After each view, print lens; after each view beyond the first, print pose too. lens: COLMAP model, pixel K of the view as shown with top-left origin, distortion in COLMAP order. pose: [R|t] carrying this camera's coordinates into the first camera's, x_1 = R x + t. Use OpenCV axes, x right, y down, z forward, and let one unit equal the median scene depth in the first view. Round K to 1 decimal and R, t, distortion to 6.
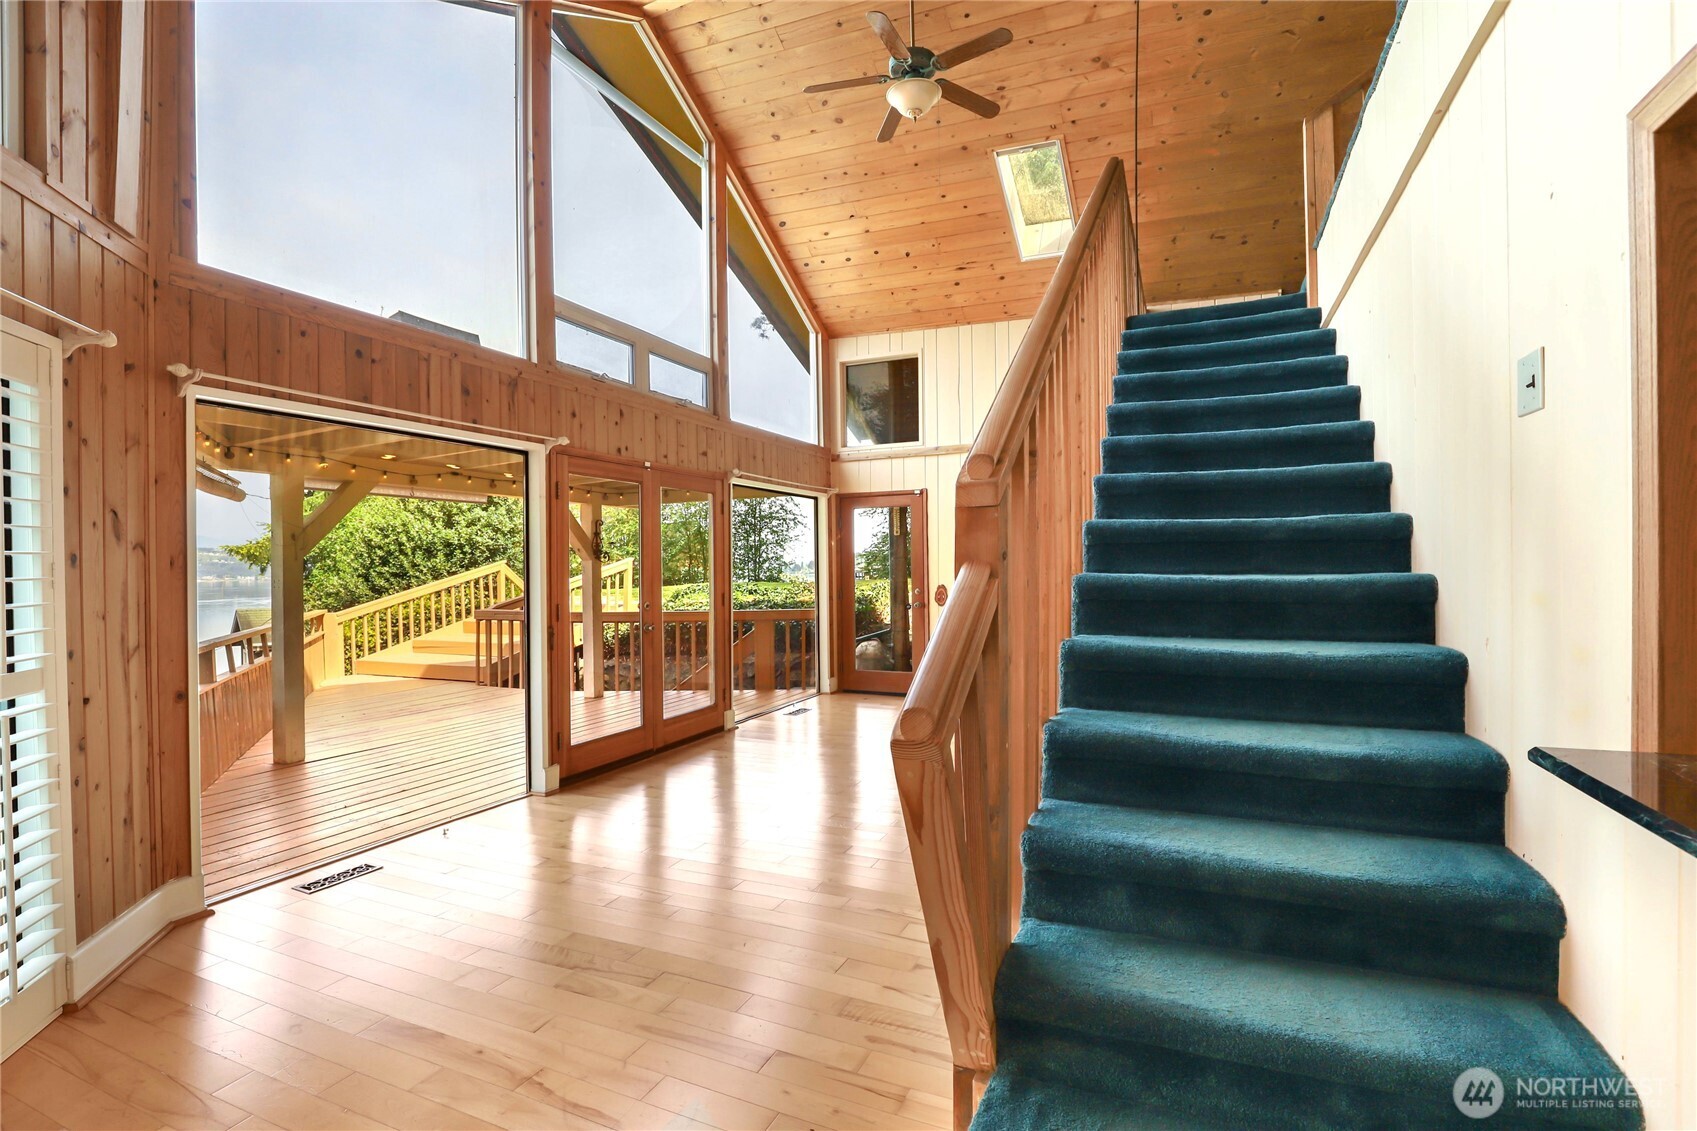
lens RADIAL K [[808.2, 0, 851.9], [0, 808.2, 565.1], [0, 0, 1]] dist [-0.037074, 0.008041]
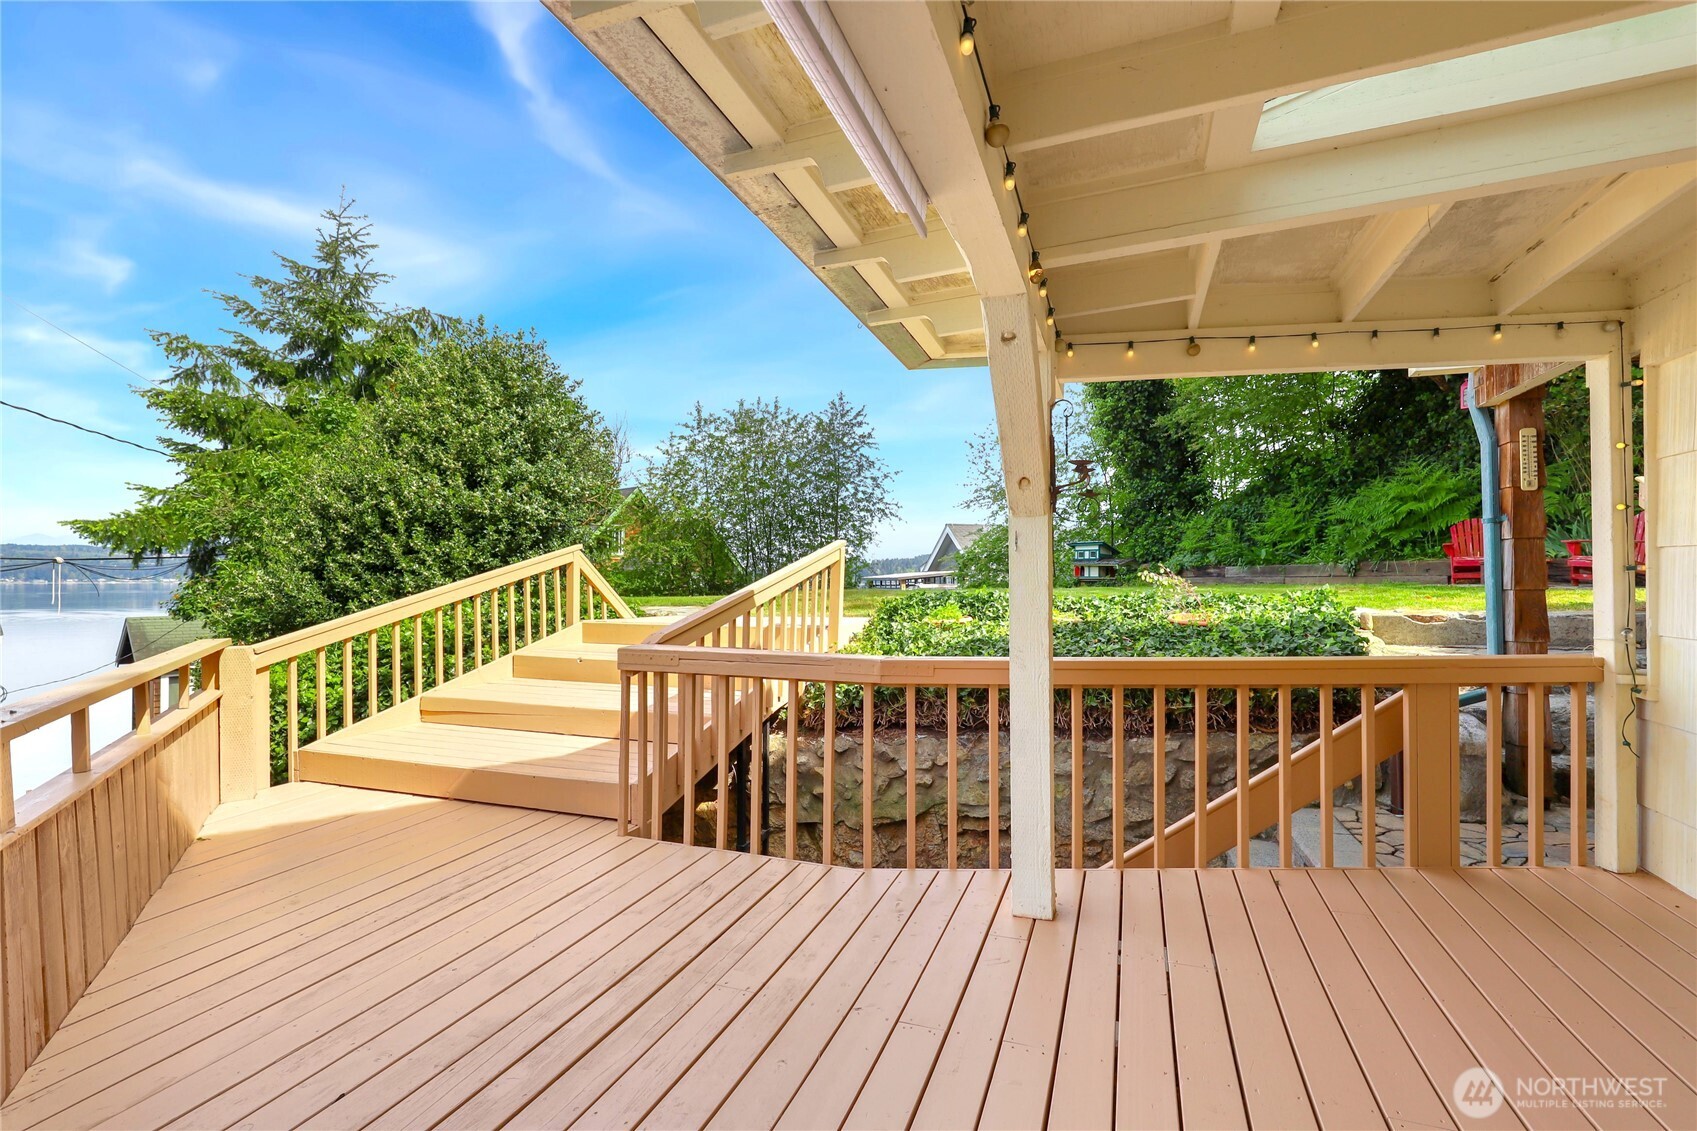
lens RADIAL K [[780.9, 0, 854.2], [0, 780.9, 566.9], [0, 0, 1]] dist [-0.002085, -0.000062]
pose [[0.997546, 0.015042, 0.068386, -0.595216], [-0.014383, 0.999845, -0.010116, 0.026829], [-0.068528, 0.009107, 0.997608, 0.940328]]
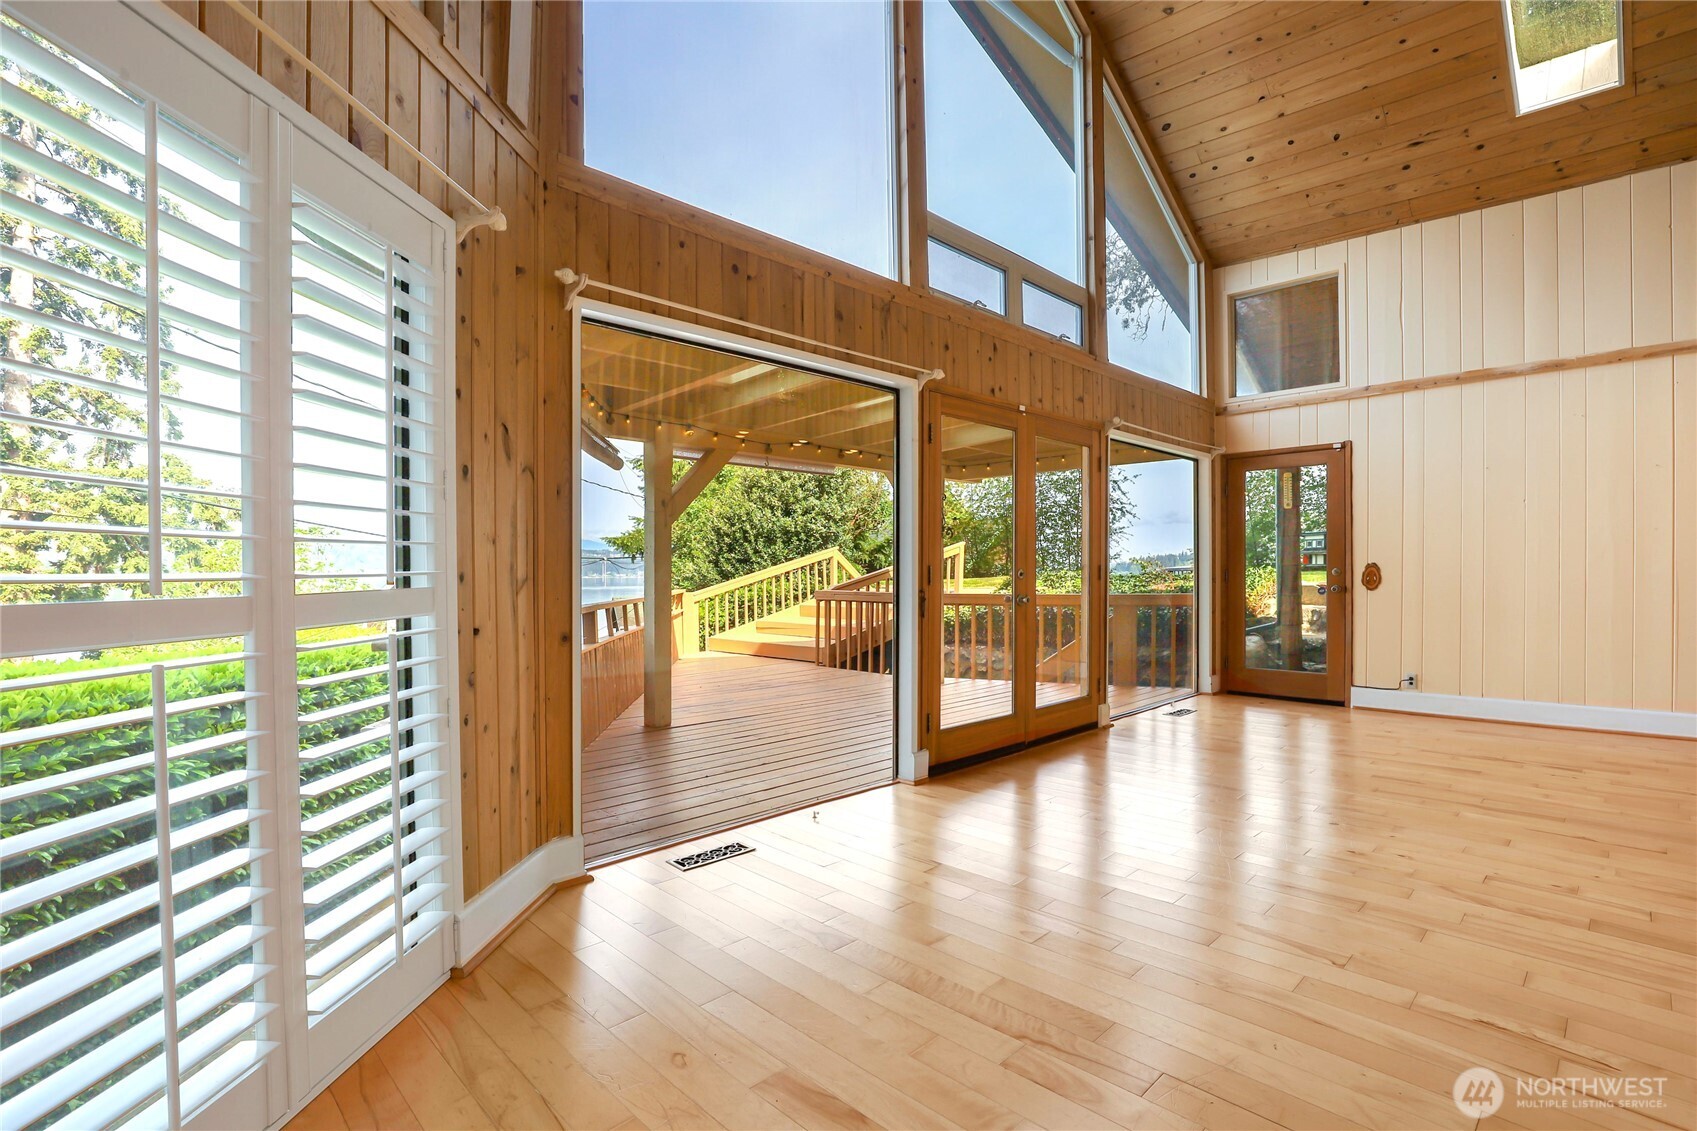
lens RADIAL K [[808.2, 0, 849.7], [0, 808.2, 567.5], [0, 0, 1]] dist [-0.037074, 0.008041]
pose [[0.930707, 0.007711, -0.365685, -0.095118], [-0.007026, 0.999970, 0.003204, 0.036602], [0.365699, -0.000412, 0.930733, 0.118384]]
